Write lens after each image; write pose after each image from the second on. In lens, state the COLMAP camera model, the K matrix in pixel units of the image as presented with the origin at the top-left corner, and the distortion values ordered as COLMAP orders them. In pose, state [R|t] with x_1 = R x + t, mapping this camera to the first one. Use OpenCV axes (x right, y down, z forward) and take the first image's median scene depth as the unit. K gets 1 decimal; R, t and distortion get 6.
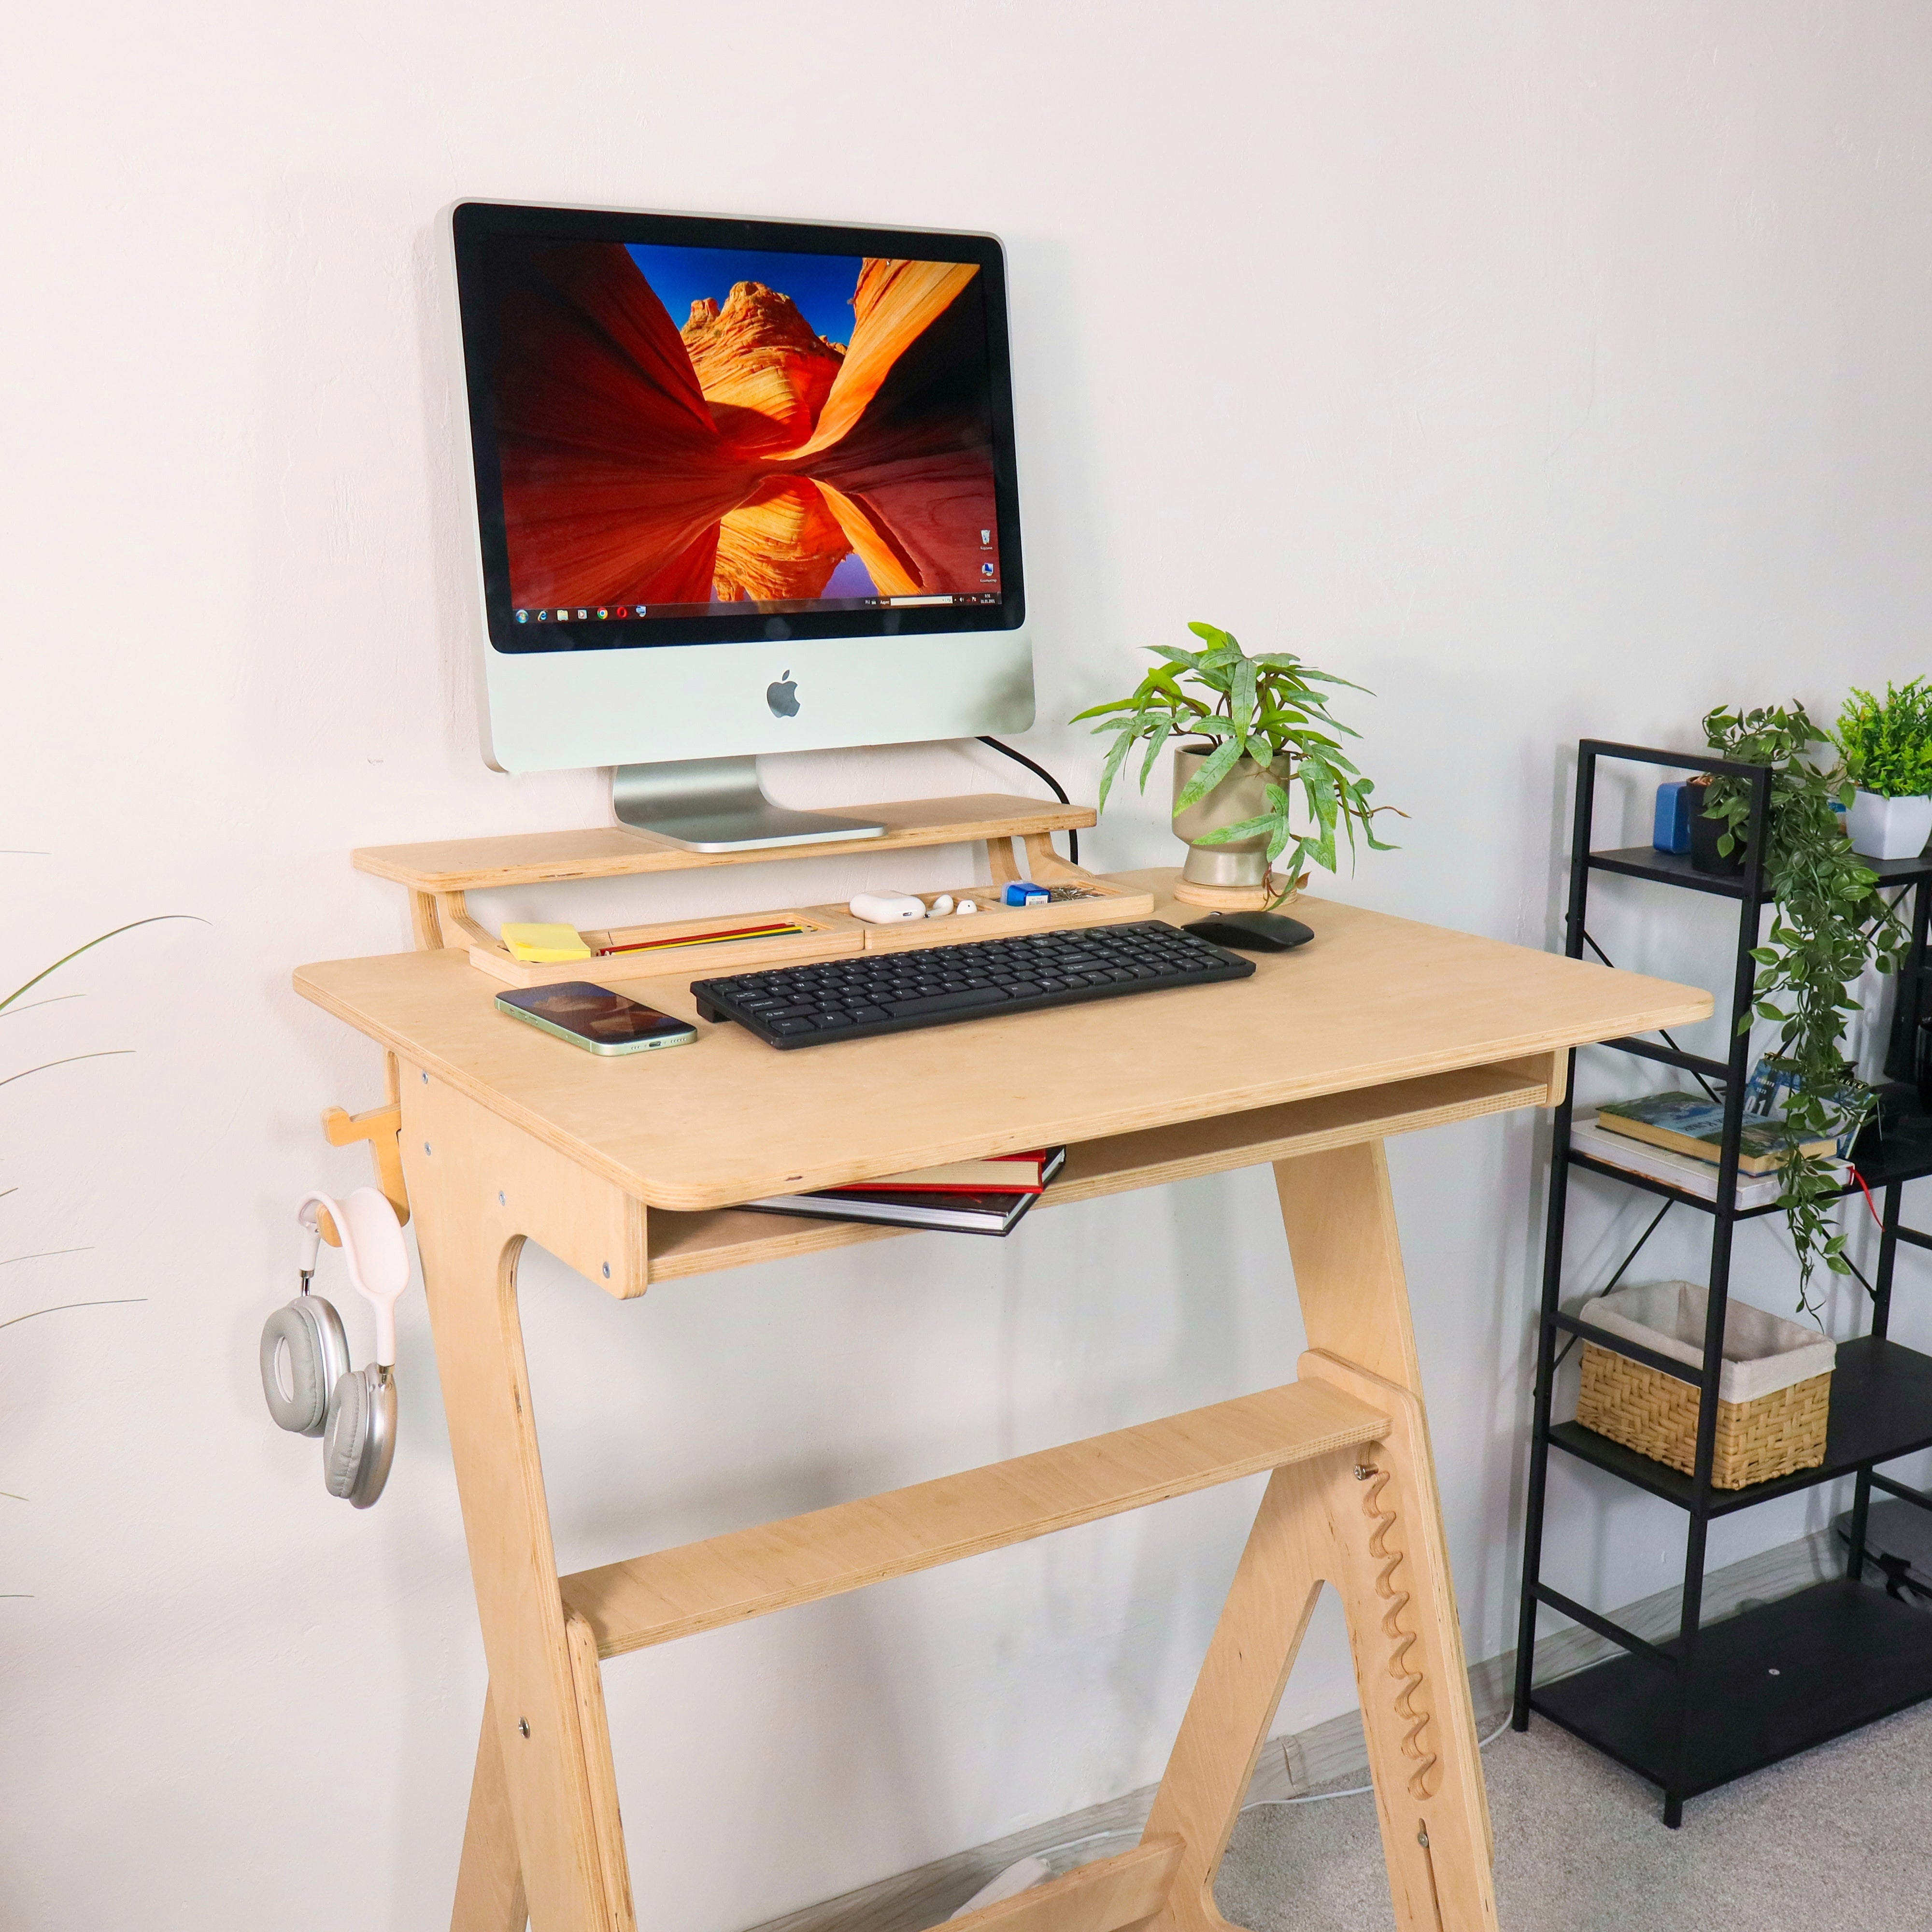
lens RADIAL K [[2433.4, 0, 966.0], [0, 2433.4, 966.0], [0, 0, 1]] dist [-0.007132, 0.040778]
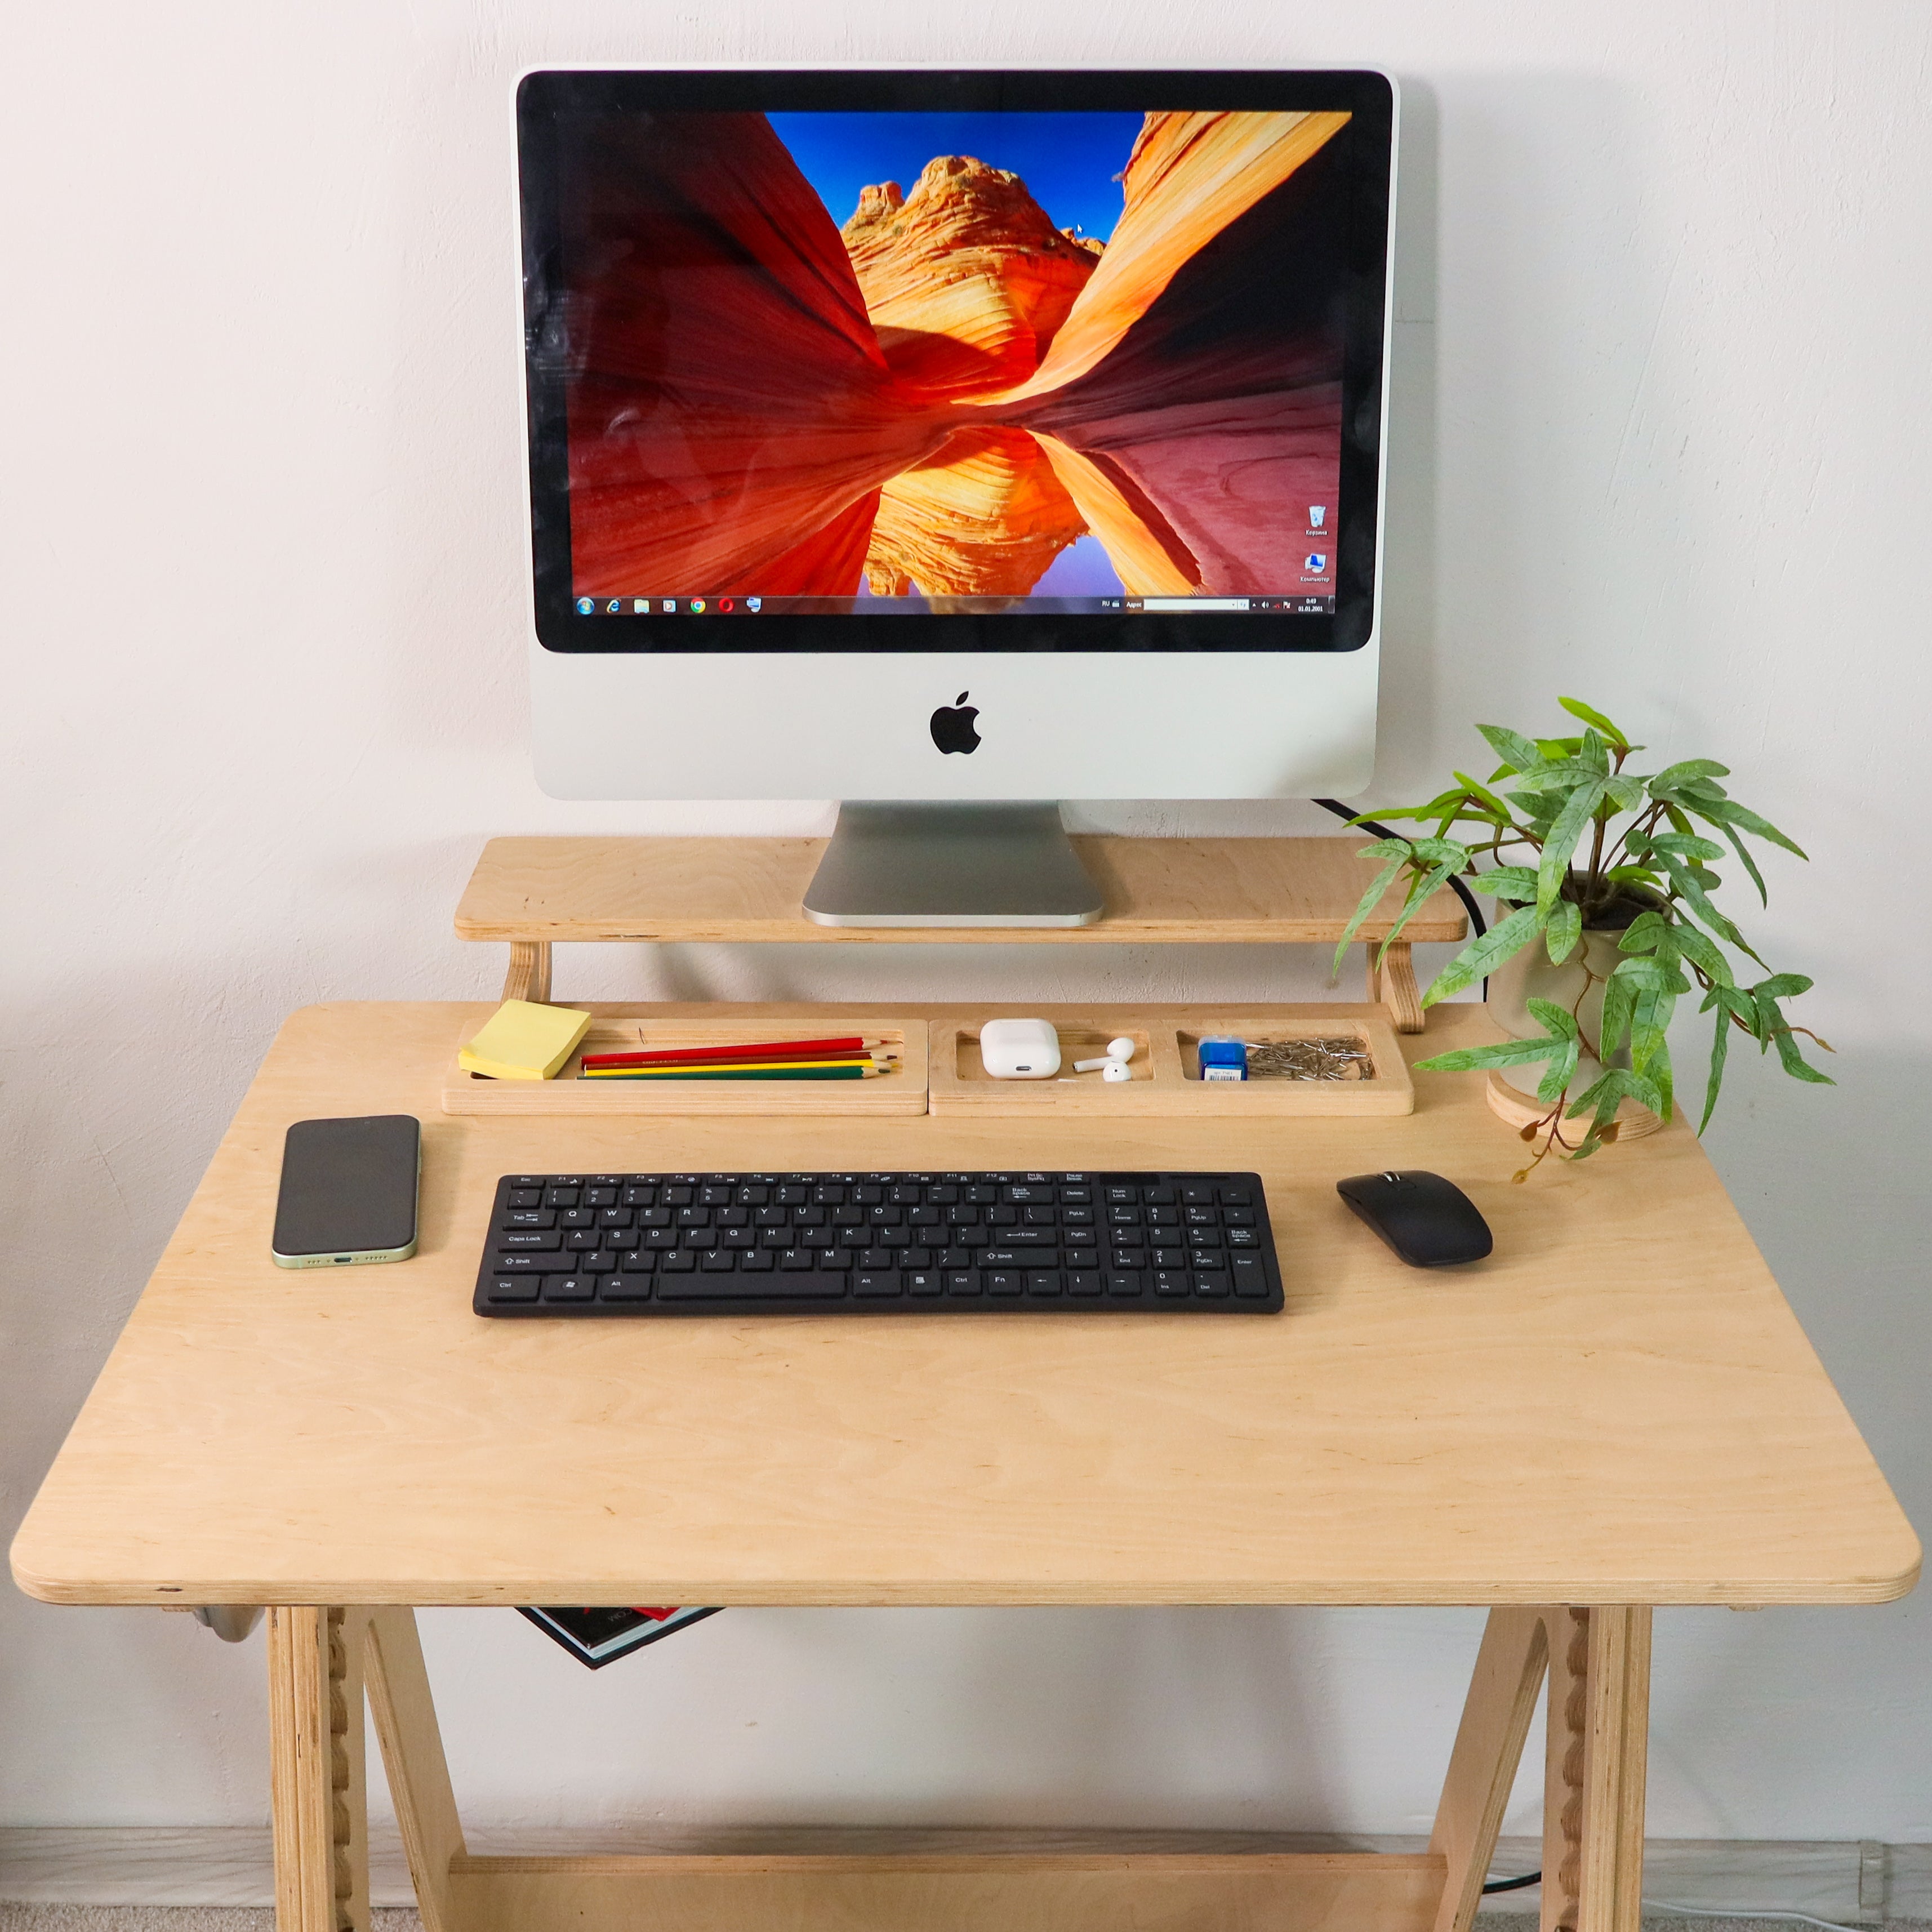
lens RADIAL K [[2433.4, 0, 966.0], [0, 2433.4, 966.0], [0, 0, 1]] dist [-0.007132, 0.040778]
pose [[0.820596, 0.187942, -0.539722, 0.342714], [-0.115471, 0.979427, 0.165494, -0.161916], [0.559722, -0.073482, 0.825416, 0.378342]]
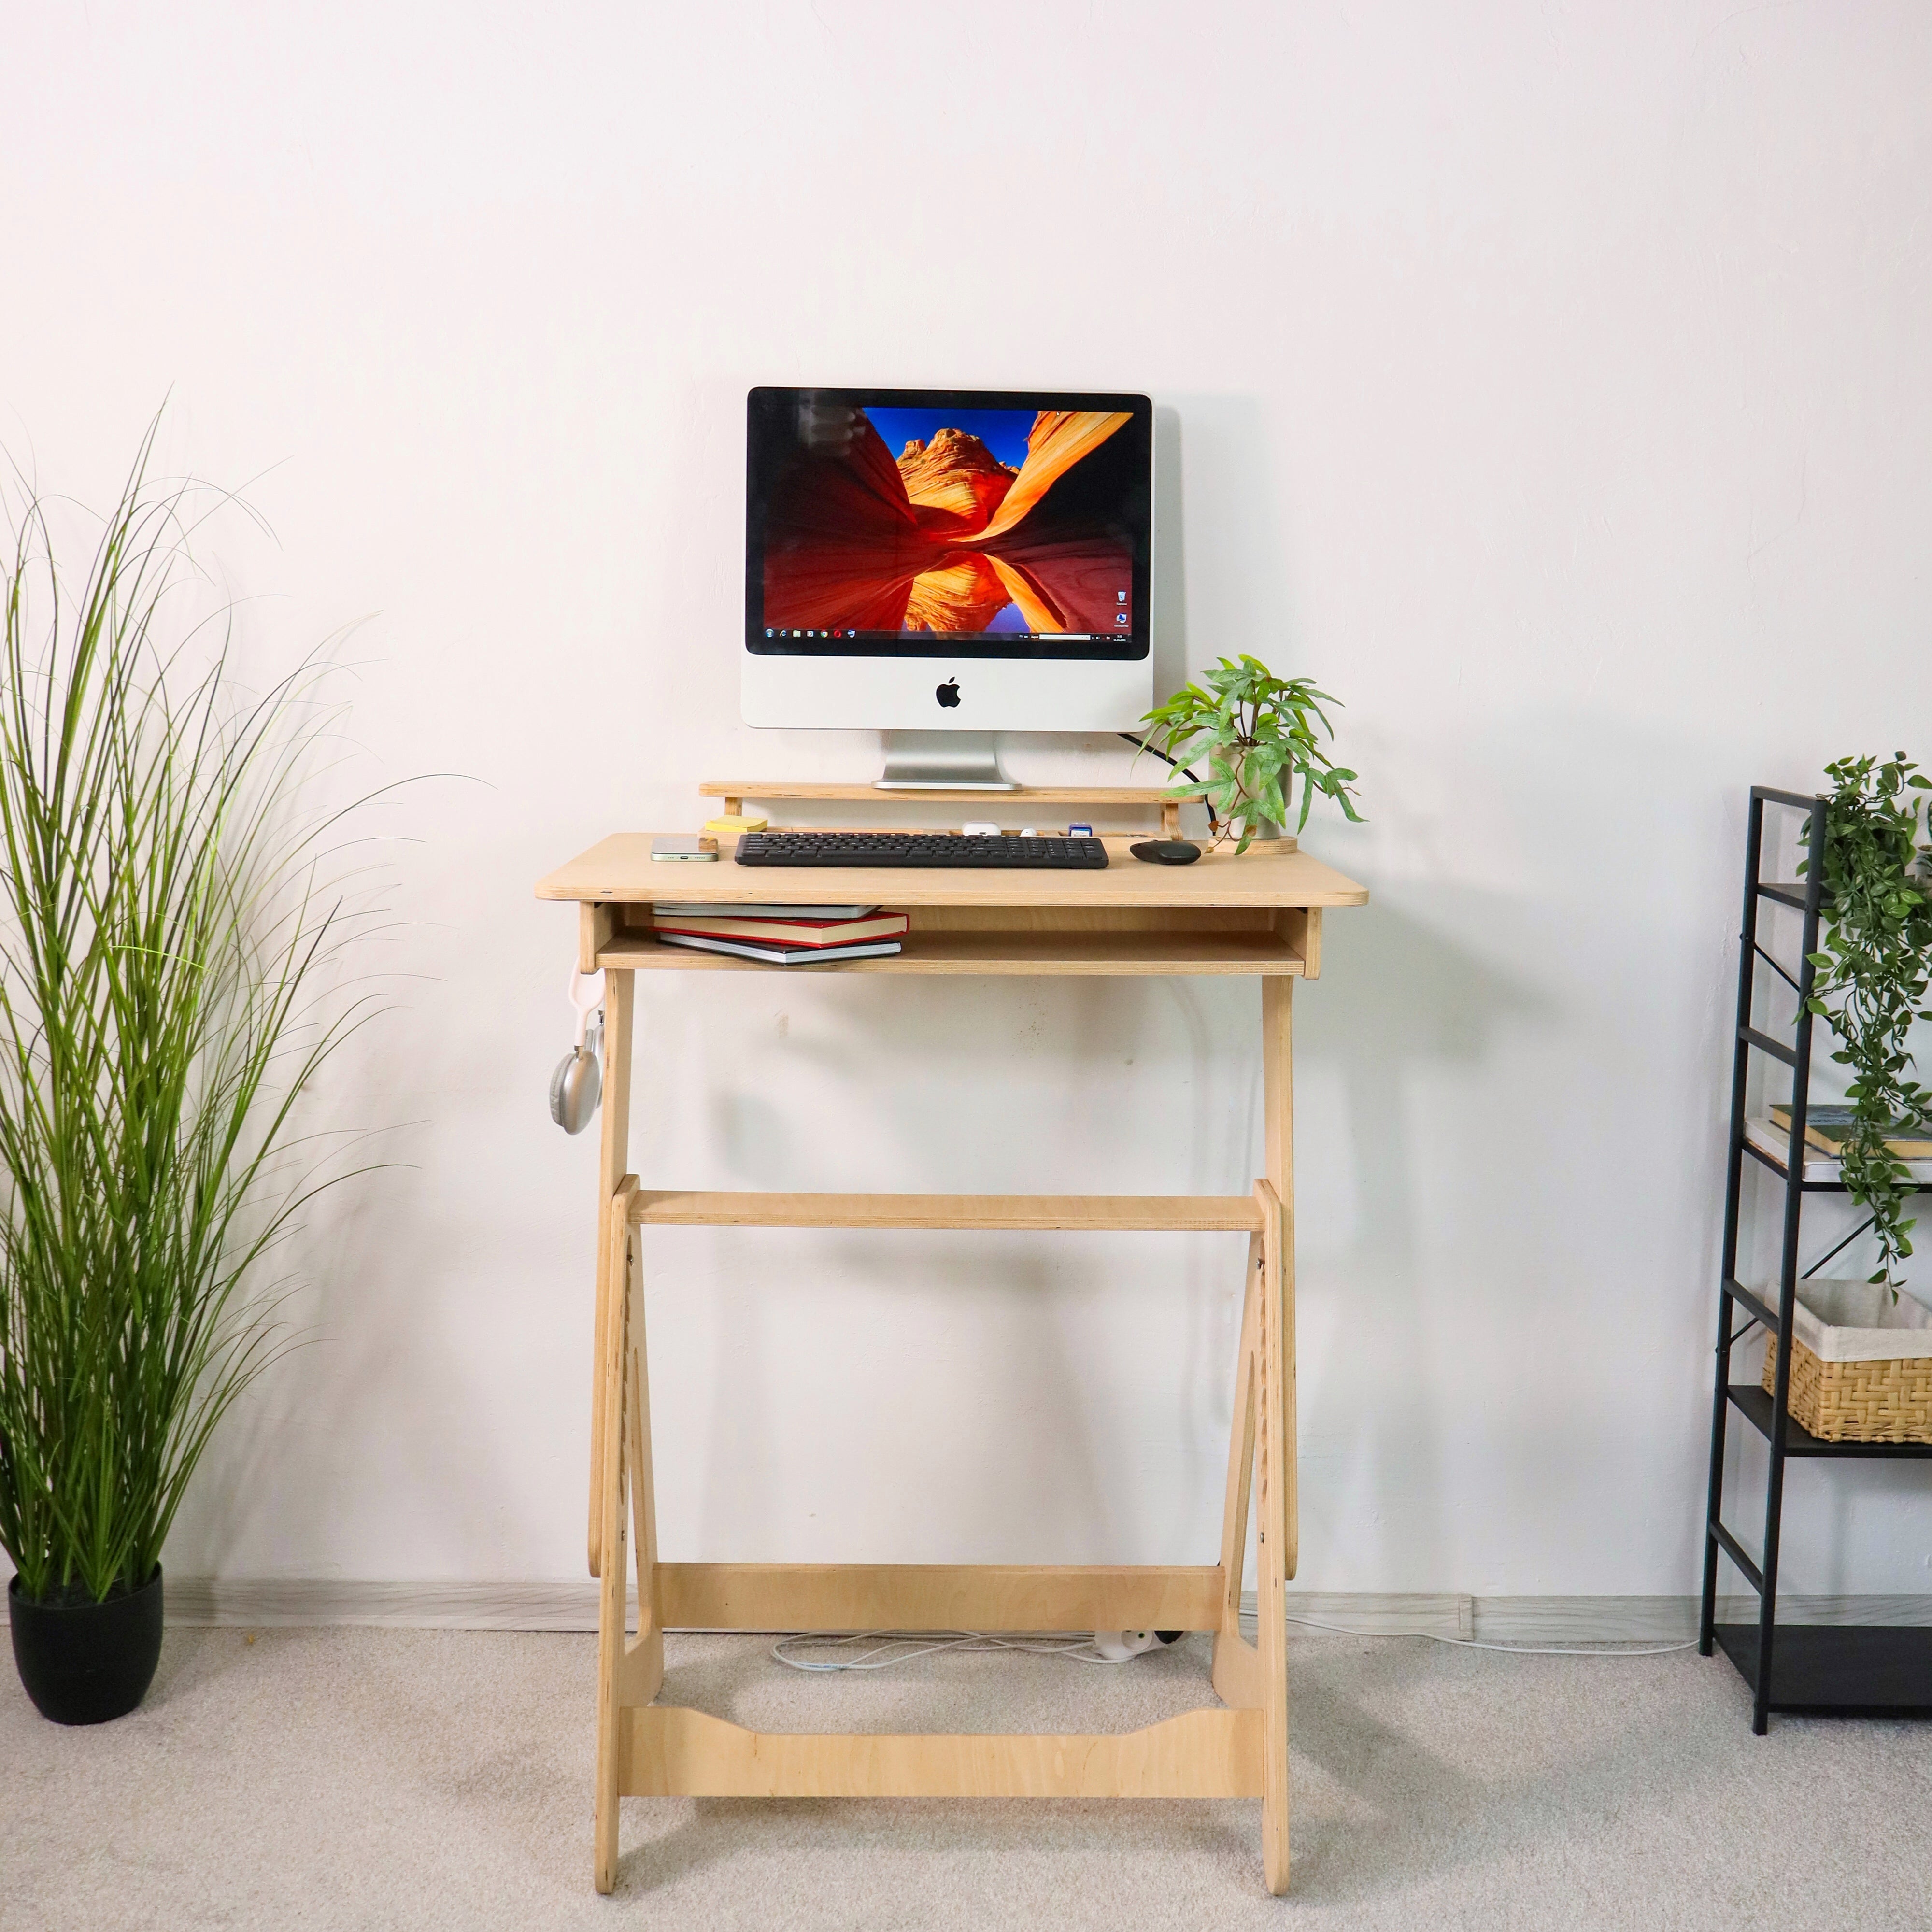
lens RADIAL K [[2433.4, 0, 966.0], [0, 2433.4, 966.0], [0, 0, 1]] dist [-0.007132, 0.040778]
pose [[0.847684, 0.075600, -0.525087, 0.748234], [-0.119643, 0.991537, -0.050389, 0.134462], [0.516834, 0.105537, 0.849555, -0.276464]]
